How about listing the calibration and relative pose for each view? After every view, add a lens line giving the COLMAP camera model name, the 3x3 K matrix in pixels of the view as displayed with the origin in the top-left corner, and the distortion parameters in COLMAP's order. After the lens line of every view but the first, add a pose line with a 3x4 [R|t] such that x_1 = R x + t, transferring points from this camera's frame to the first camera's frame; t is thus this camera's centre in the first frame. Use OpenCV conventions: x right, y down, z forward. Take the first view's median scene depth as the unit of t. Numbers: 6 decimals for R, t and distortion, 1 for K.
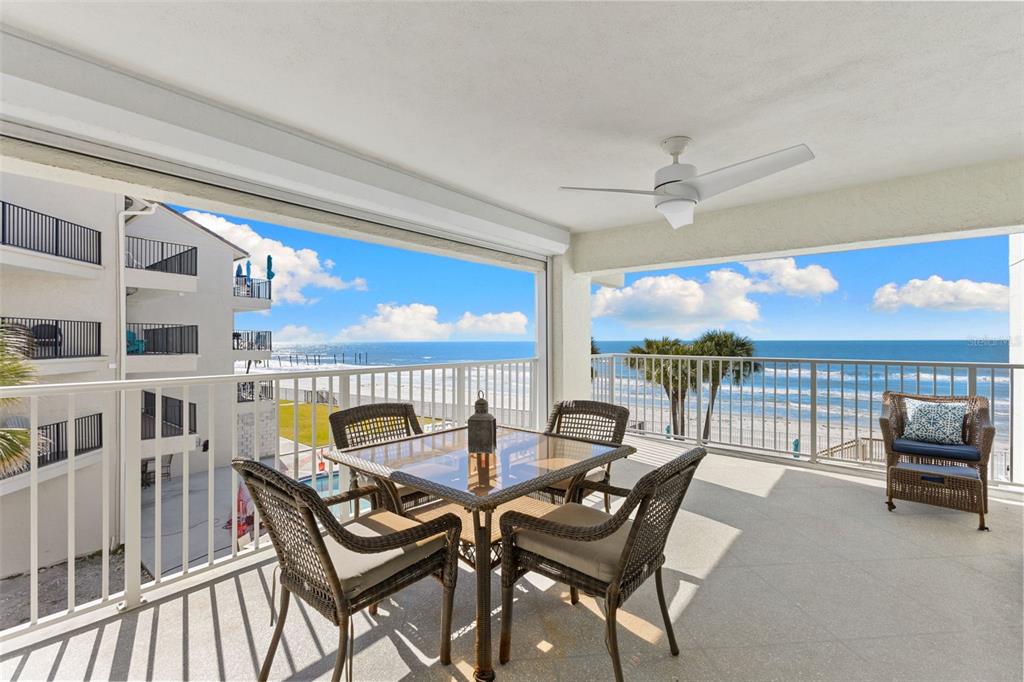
lens RADIAL K [[422.8, 0, 515.3], [0, 422.8, 345.6], [0, 0, 1]] dist [-0.019154, -0.000025]
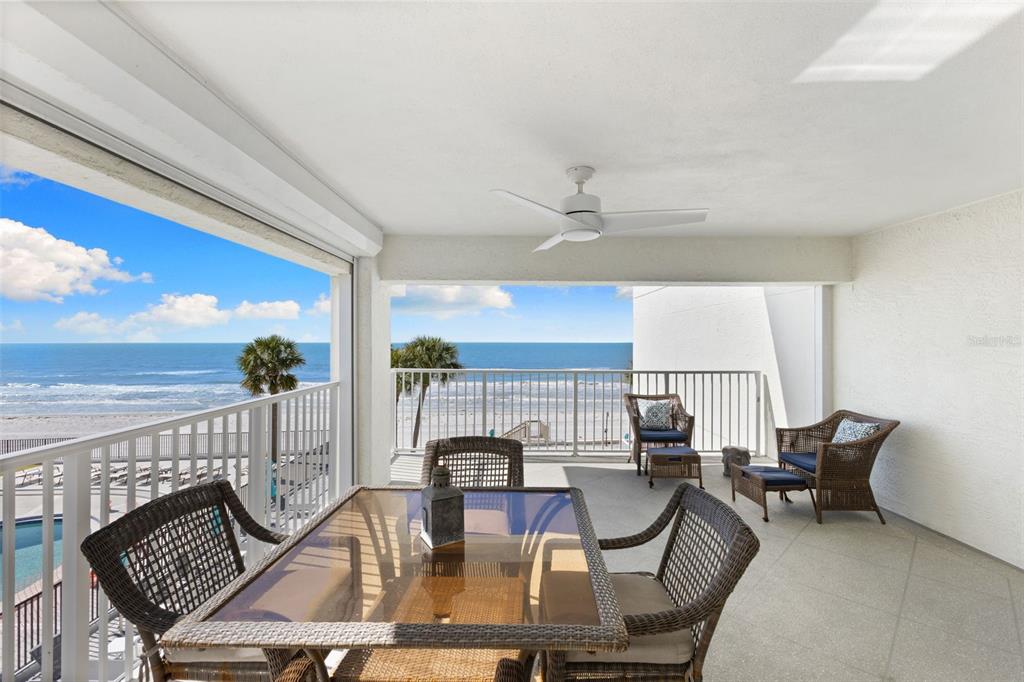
lens RADIAL K [[422.8, 0, 515.3], [0, 422.8, 345.6], [0, 0, 1]] dist [-0.019154, -0.000025]
pose [[0.771396, 0.000689, 0.636355, -0.235123], [0.003576, 0.999979, -0.005417, -0.039399], [-0.636345, 0.006454, 0.771377, 0.201486]]
